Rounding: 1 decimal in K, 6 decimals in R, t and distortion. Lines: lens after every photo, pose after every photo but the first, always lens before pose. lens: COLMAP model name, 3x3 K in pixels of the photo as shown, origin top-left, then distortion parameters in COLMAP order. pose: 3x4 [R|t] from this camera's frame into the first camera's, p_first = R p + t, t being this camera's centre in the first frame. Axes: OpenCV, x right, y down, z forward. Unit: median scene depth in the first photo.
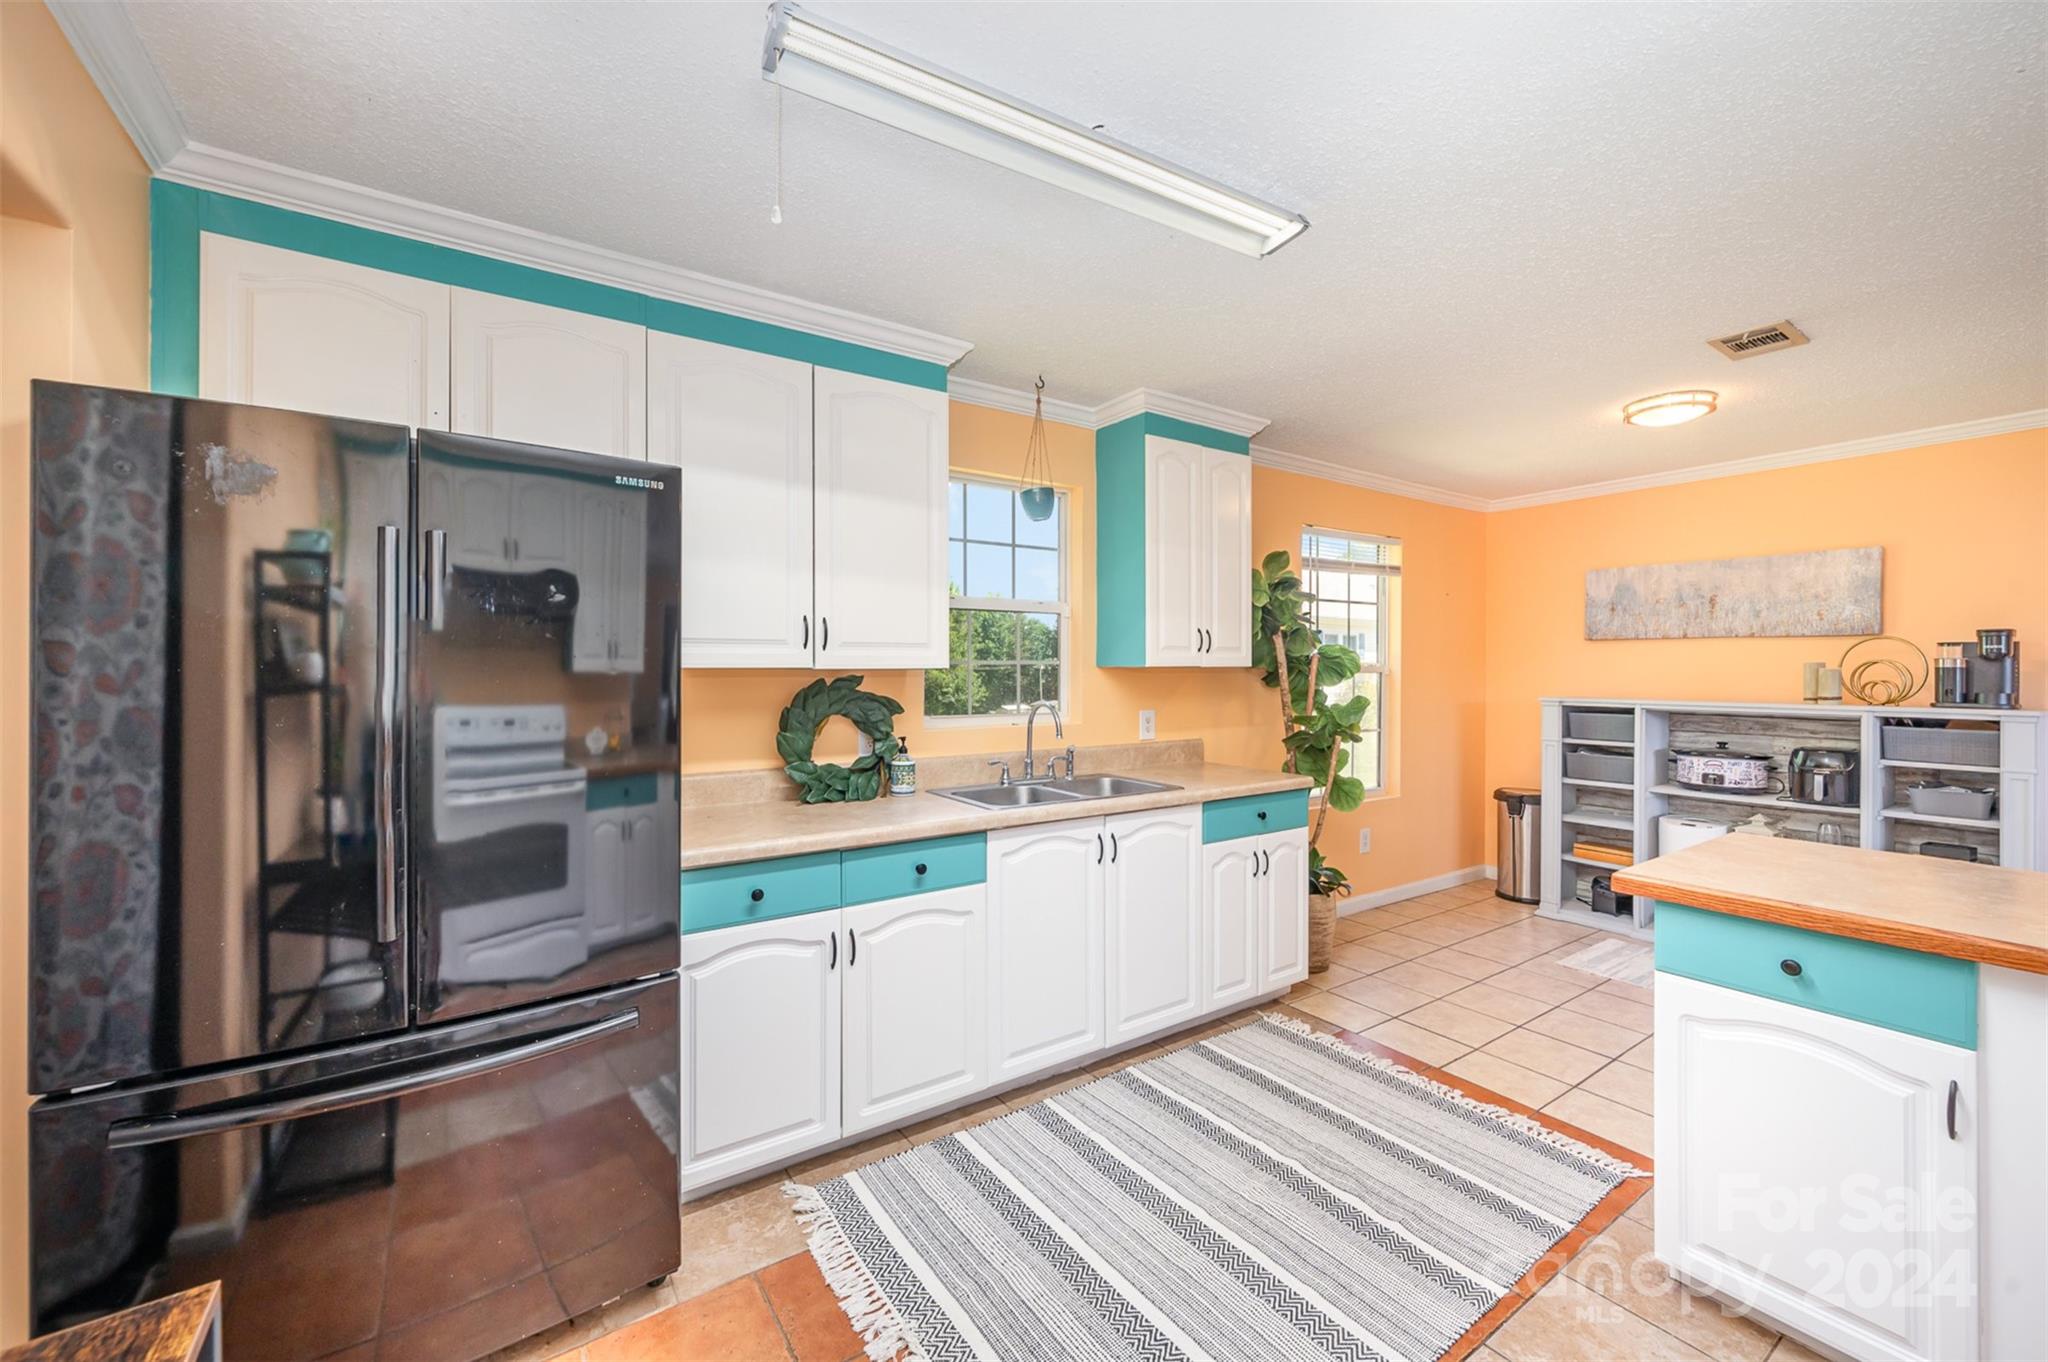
lens RADIAL K [[816.2, 0, 1032.4], [0, 816.2, 669.3], [0, 0, 1]] dist [0.001148, 0.000234]
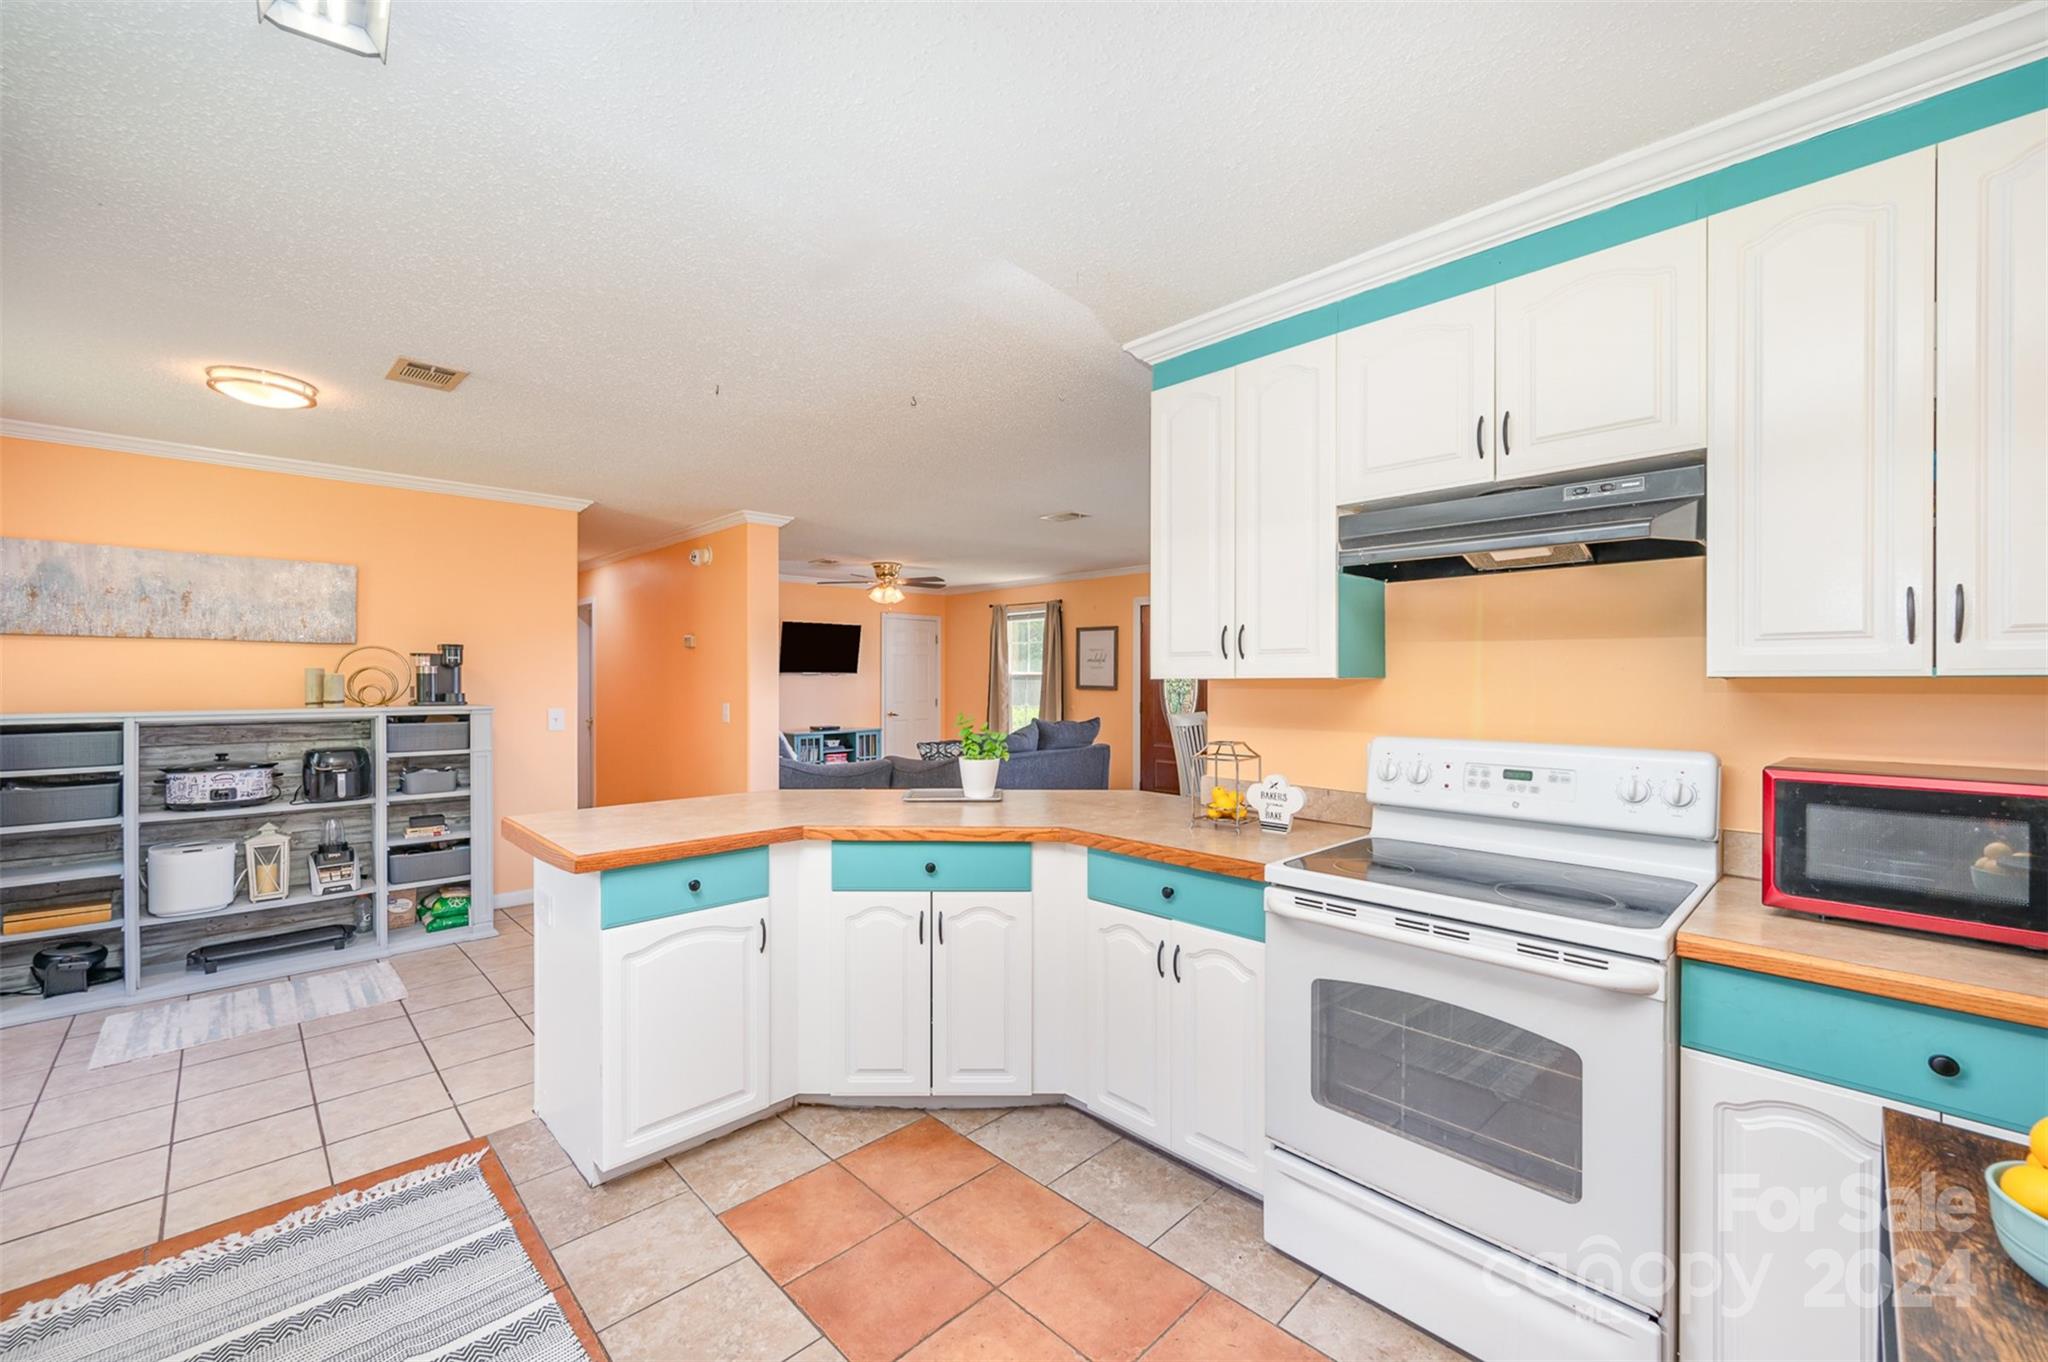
lens RADIAL K [[816.2, 0, 1034.3], [0, 816.2, 683.9], [0, 0, 1]] dist [0.001148, 0.000234]
pose [[-0.176962, -0.010008, 0.984167, -0.240046], [-0.002119, 0.999950, 0.009787, -0.000569], [-0.984215, -0.000354, -0.176975, 0.281131]]
